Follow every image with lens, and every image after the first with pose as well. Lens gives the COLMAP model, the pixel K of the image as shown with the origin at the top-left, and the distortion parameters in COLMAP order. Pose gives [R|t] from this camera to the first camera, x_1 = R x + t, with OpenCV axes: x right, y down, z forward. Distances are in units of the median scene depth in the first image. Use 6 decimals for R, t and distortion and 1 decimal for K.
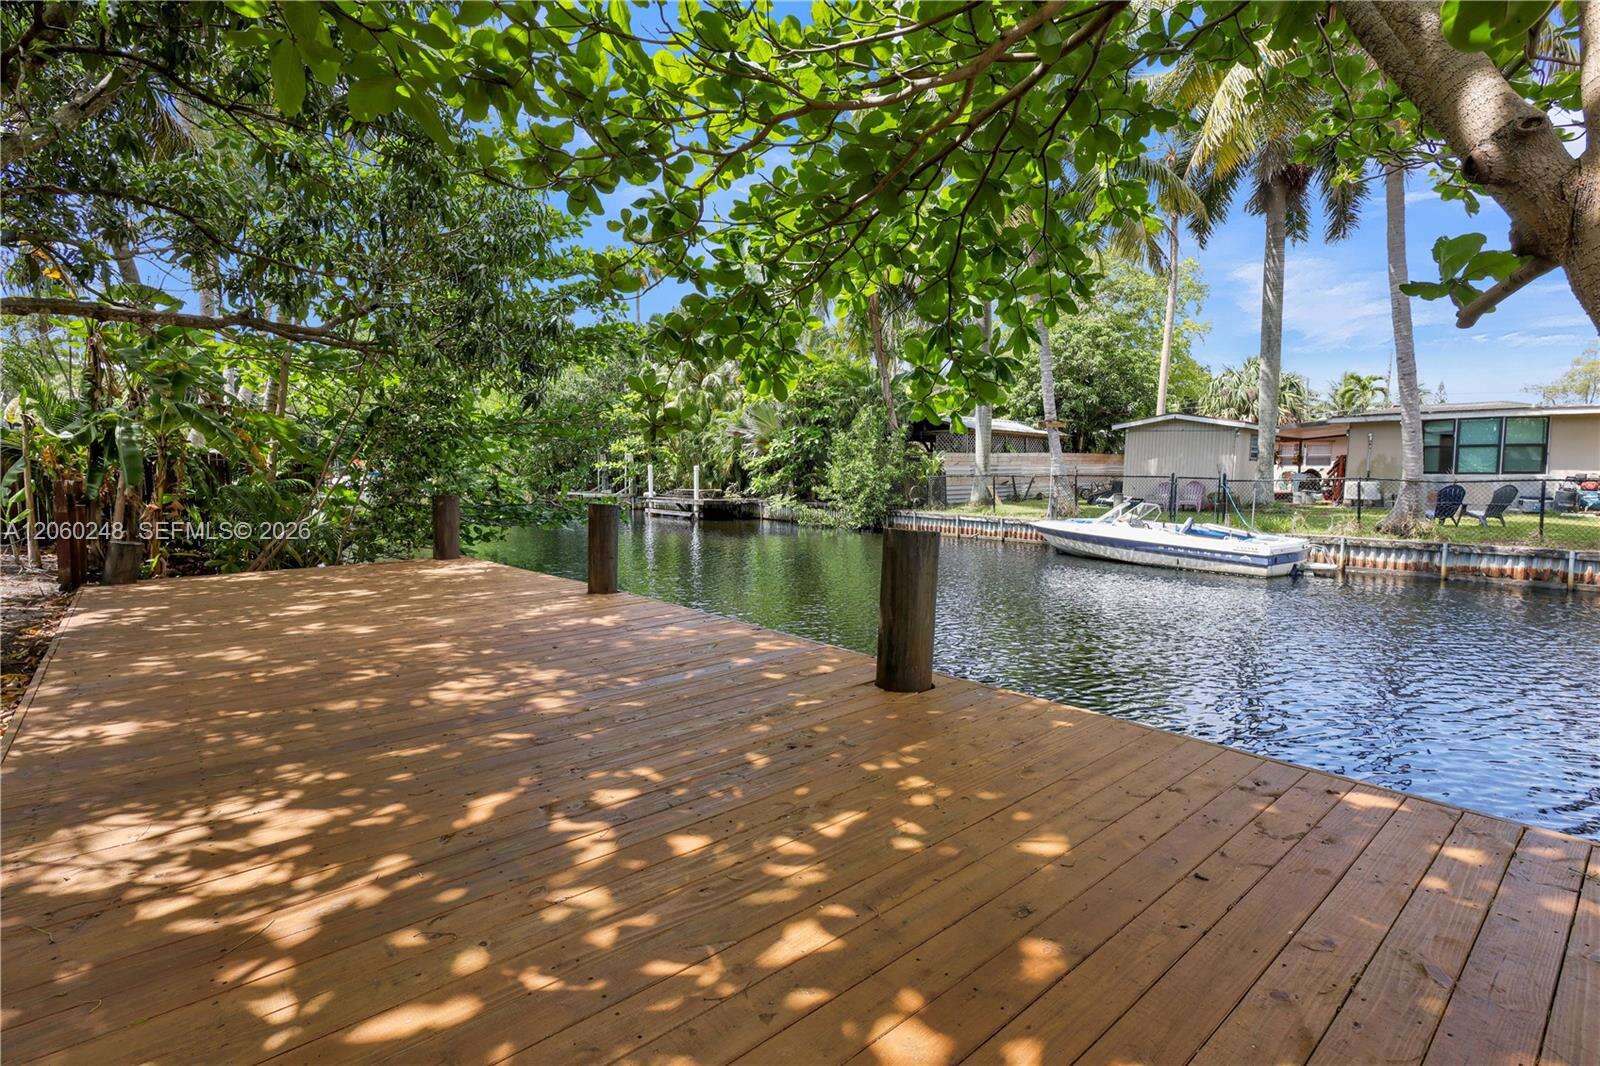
lens RADIAL K [[749.7, 0, 808.7], [0, 749.7, 521.1], [0, 0, 1]] dist [-0.001272, -0.000110]
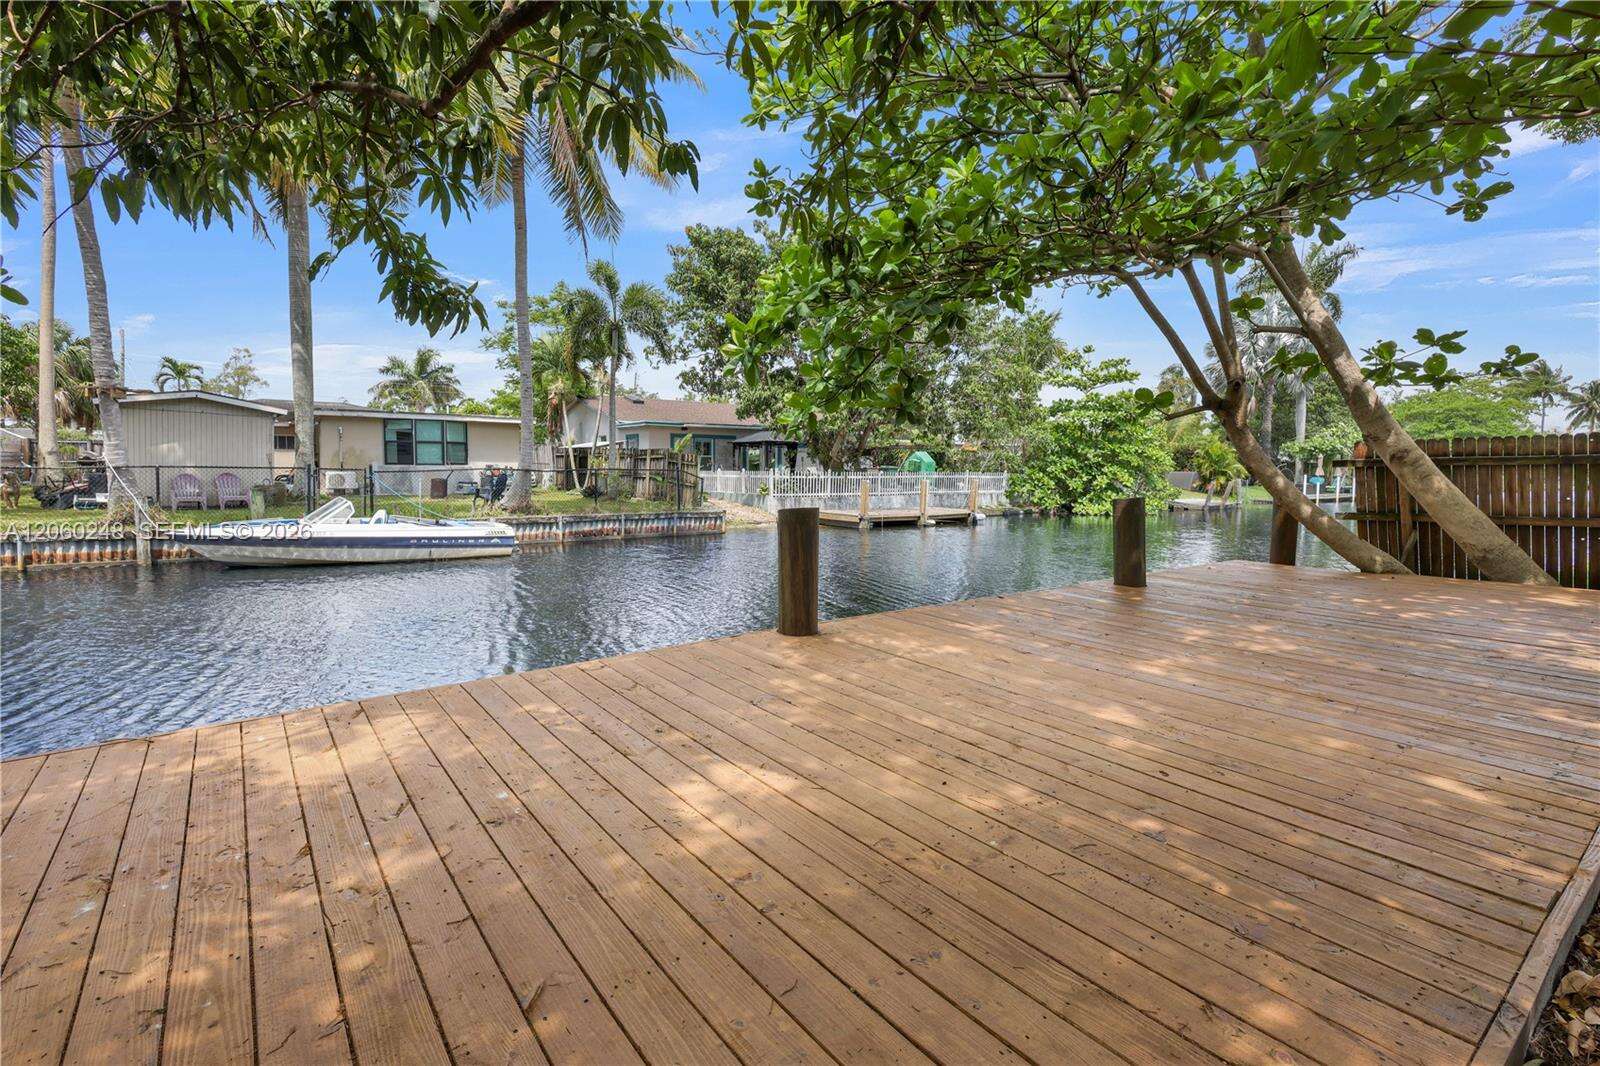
lens RADIAL K [[758.1, 0, 801.6], [0, 758.1, 494.9], [0, 0, 1]] dist [-0.004233, -0.000331]
pose [[0.057978, -0.037290, 0.997621, -0.311986], [0.060777, 0.997580, 0.033756, -0.017606], [-0.996466, 0.058675, 0.060104, 0.304702]]
